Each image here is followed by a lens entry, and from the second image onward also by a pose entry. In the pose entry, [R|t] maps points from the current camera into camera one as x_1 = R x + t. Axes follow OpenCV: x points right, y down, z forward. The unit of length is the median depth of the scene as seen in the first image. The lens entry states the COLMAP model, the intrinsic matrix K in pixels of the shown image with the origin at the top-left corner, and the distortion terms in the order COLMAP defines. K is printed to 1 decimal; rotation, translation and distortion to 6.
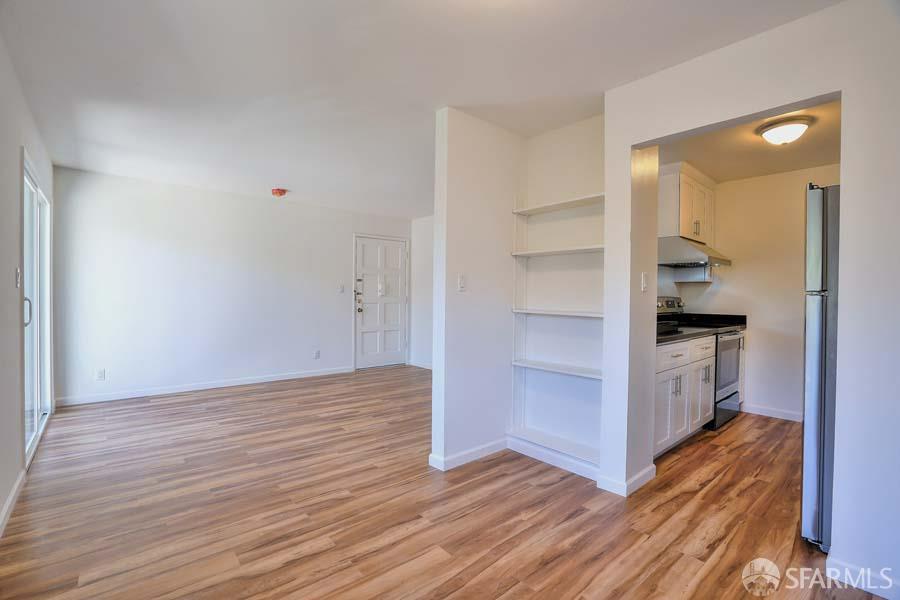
lens RADIAL K [[404.3, 0, 448.2], [0, 404.3, 302.5], [0, 0, 1]] dist [-0.022601, 0.001442]
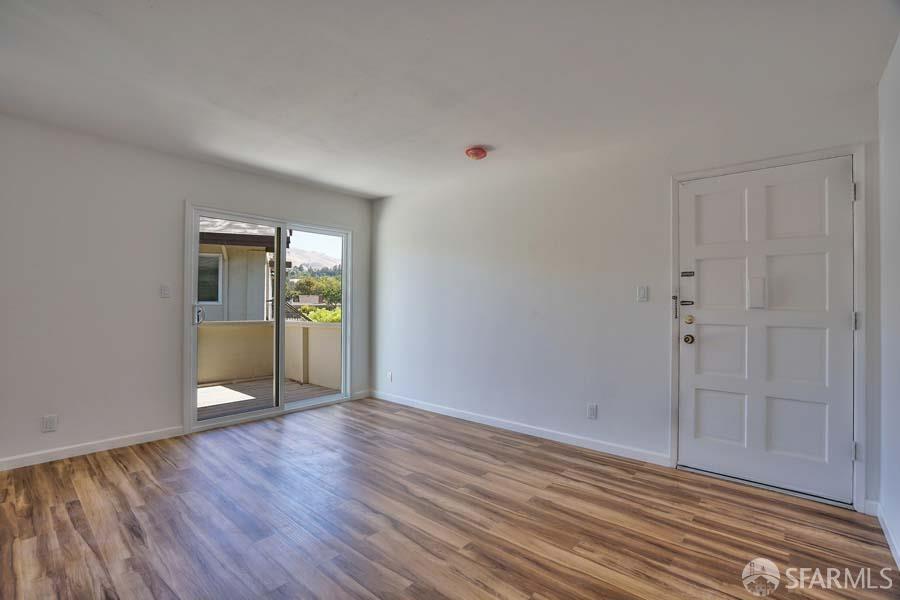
lens RADIAL K [[404.3, 0, 451.5], [0, 404.3, 304.7], [0, 0, 1]] dist [-0.022601, 0.001442]
pose [[0.151510, -0.012115, -0.988381, 0.471220], [-0.025087, 0.999556, -0.016098, -0.014632], [0.988137, 0.027234, 0.151139, 1.648811]]
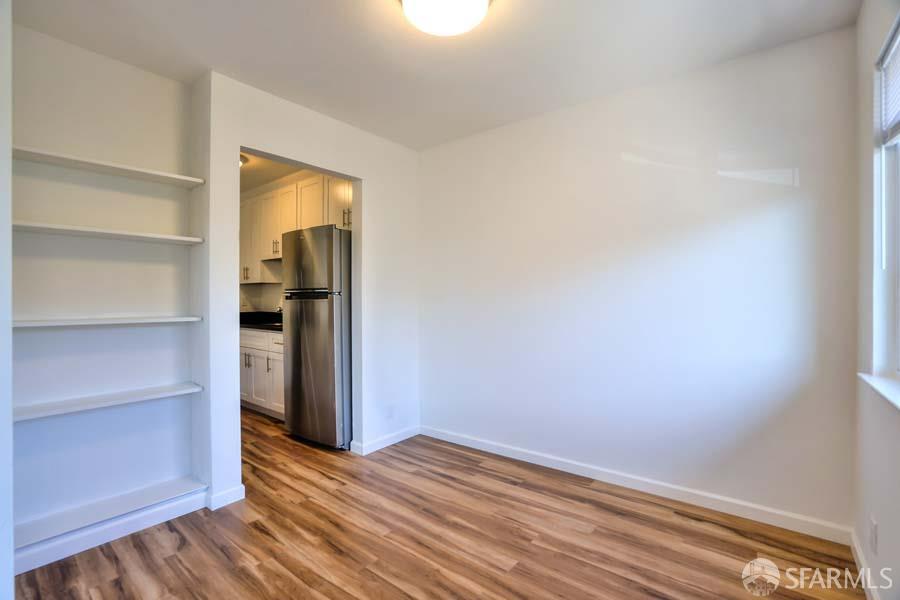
lens RADIAL K [[404.3, 0, 444.7], [0, 404.3, 303.4], [0, 0, 1]] dist [-0.022601, 0.001442]
pose [[-0.164658, -0.022683, 0.986090, -0.572016], [0.013592, 0.999588, 0.025263, -0.017853], [-0.986257, 0.017563, -0.164282, 0.614862]]
